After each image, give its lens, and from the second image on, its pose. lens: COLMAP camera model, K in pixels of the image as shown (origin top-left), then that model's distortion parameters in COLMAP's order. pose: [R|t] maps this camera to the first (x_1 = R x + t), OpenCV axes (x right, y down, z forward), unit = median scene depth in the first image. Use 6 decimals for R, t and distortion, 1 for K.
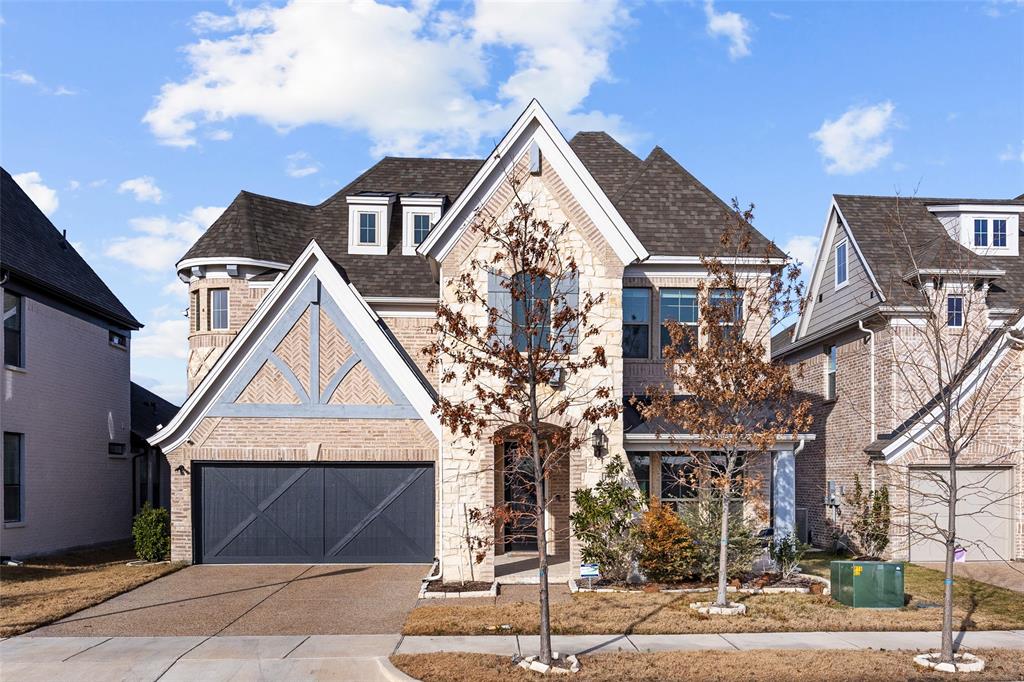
lens RADIAL K [[644.6, 0, 512.0], [0, 644.6, 339.2], [0, 0, 1]] dist [0.000141, 0.001046]
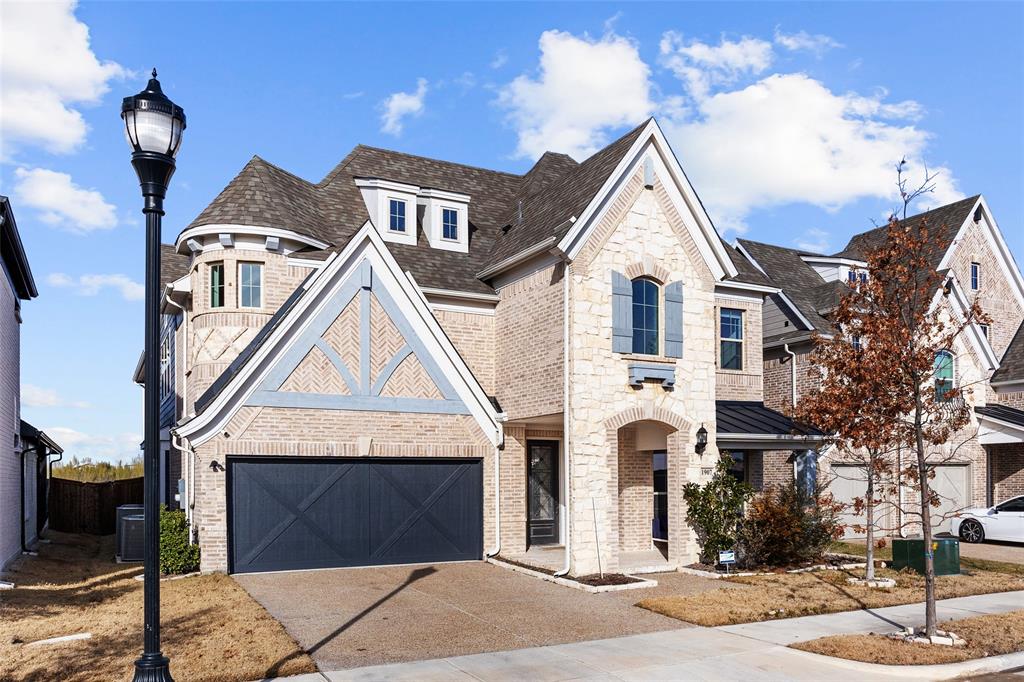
lens RADIAL K [[604.4, 0, 512.0], [0, 604.4, 342.8], [0, 0, 1]] dist [-0.002961, -0.001086]
pose [[0.946020, 0.065087, 0.317505, -0.389510], [-0.062999, 0.997871, -0.016850, 0.025361], [-0.317925, -0.004062, 0.948107, 0.101221]]
